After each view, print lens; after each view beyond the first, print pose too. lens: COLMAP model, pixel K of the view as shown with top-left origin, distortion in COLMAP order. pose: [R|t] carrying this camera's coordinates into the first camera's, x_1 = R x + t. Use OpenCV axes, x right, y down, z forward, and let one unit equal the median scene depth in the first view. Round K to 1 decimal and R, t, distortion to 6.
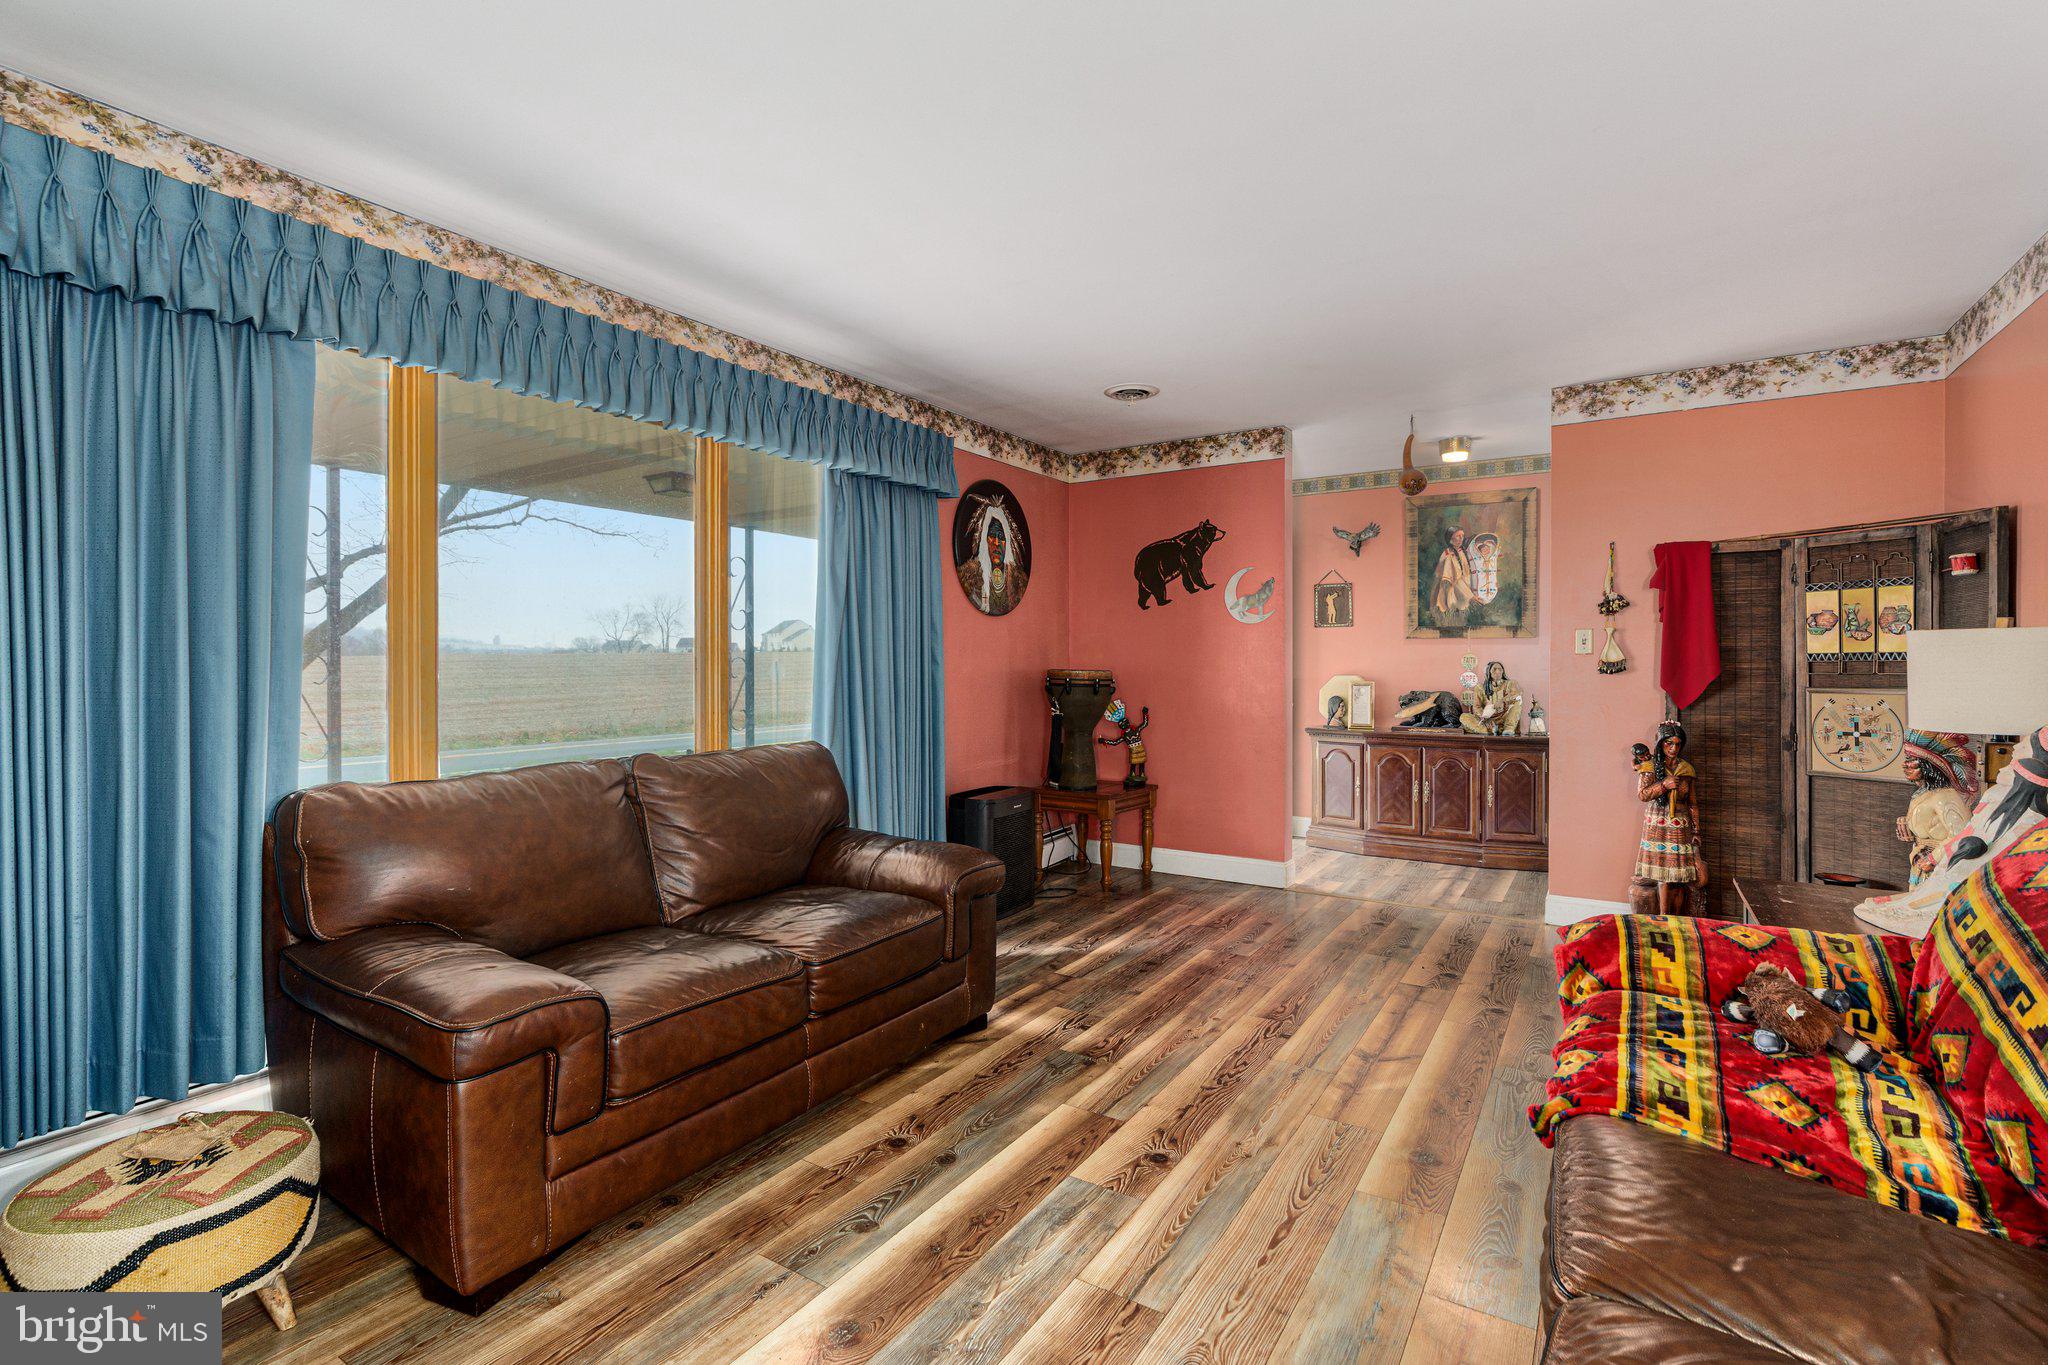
lens RADIAL K [[952.6, 0, 1001.1], [0, 952.6, 659.5], [0, 0, 1]] dist [0.000571, 0.000408]
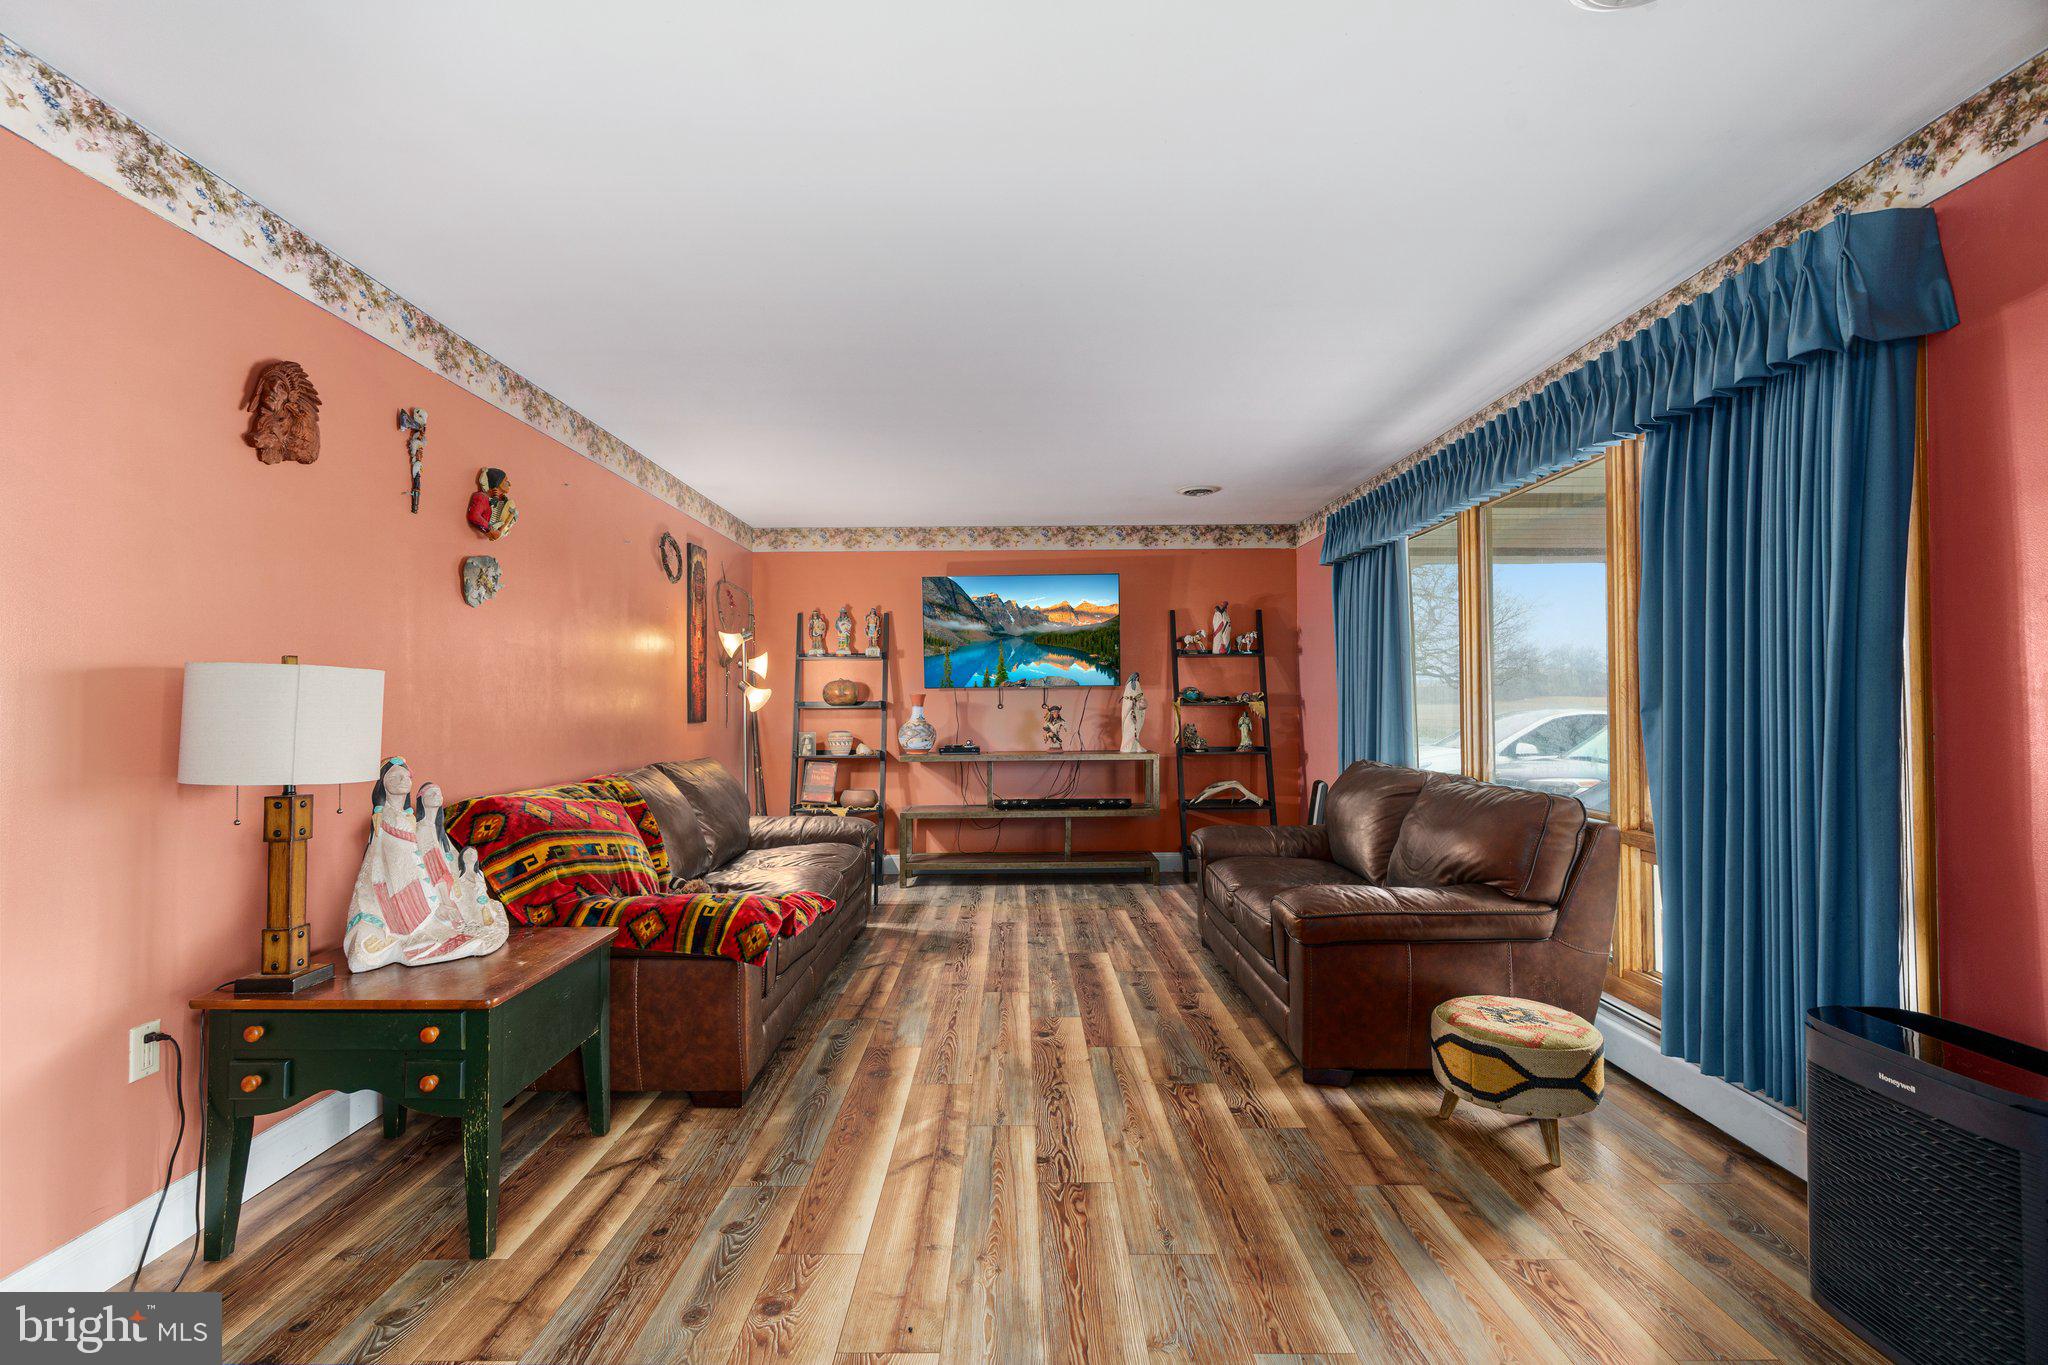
lens RADIAL K [[921.3, 0, 1018.7], [0, 921.3, 690.1], [0, 0, 1]] dist [-0.008331, 0.001592]
pose [[-0.833821, -0.002768, -0.552028, 0.597349], [0.005981, 0.999883, -0.014048, 0.002556], [0.552002, -0.015015, -0.833707, 1.312367]]
